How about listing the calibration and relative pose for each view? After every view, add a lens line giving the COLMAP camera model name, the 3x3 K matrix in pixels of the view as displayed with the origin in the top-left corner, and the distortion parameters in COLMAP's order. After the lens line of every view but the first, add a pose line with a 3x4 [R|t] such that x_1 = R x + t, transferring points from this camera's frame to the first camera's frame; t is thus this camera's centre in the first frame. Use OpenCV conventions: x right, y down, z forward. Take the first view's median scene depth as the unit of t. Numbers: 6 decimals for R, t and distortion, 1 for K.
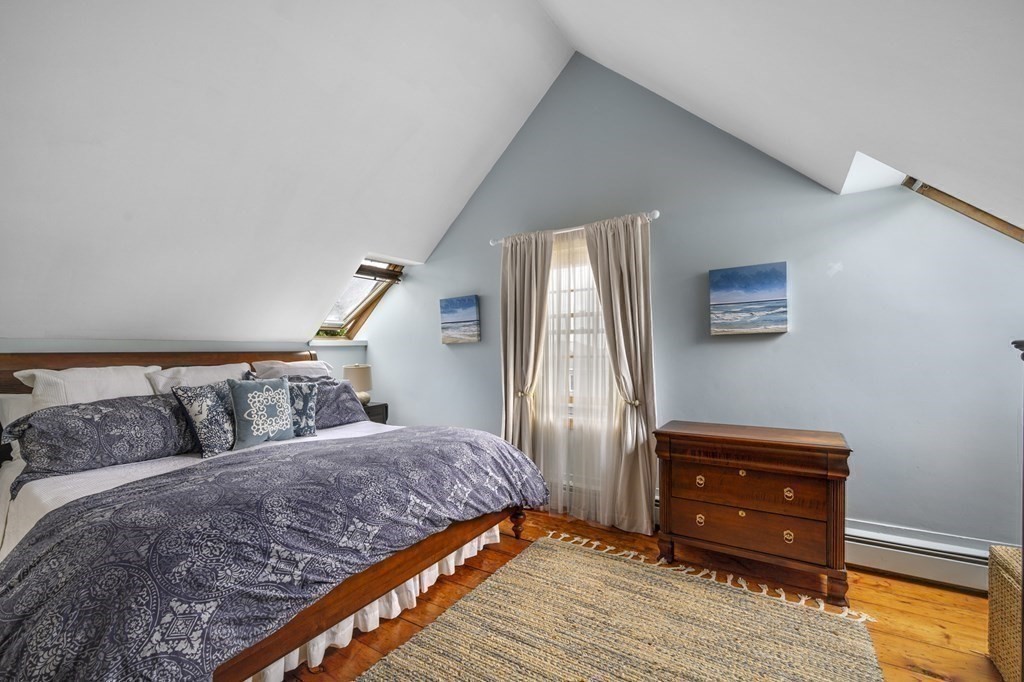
lens RADIAL K [[420.4, 0, 512.8], [0, 420.4, 349.4], [0, 0, 1]] dist [-0.000447, -0.000127]
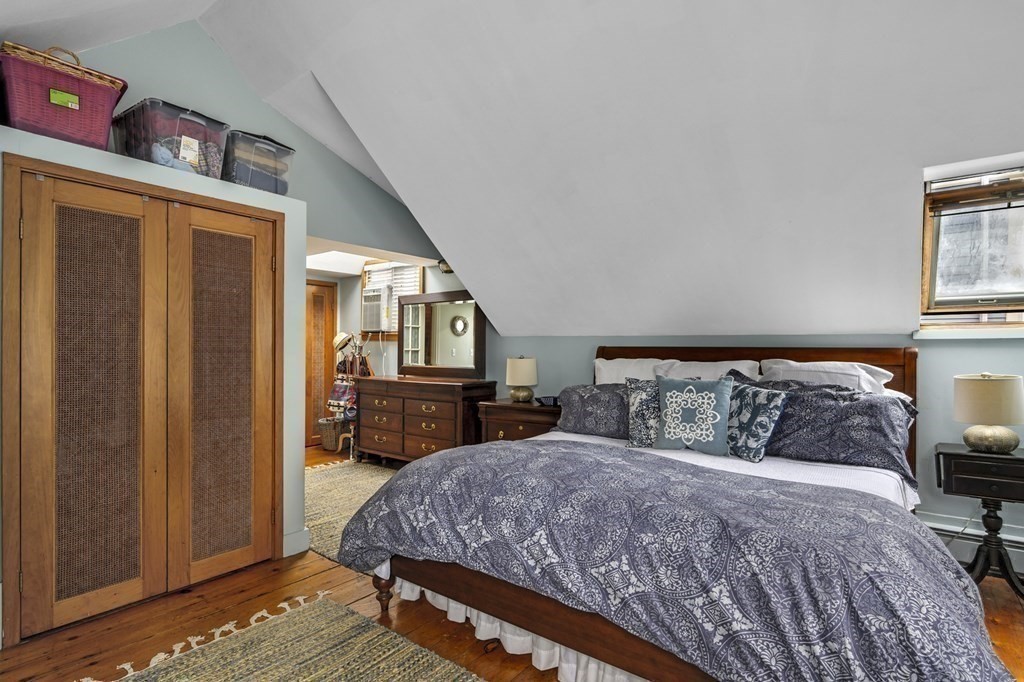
lens RADIAL K [[510.7, 0, 512.0], [0, 510.7, 341.0], [0, 0, 1]] dist [-0.000639, -0.000230]
pose [[-0.069443, -0.002459, -0.997583, 0.553832], [-0.001144, 0.999997, -0.002385, -0.005319], [0.997585, 0.000976, -0.069446, 0.776783]]
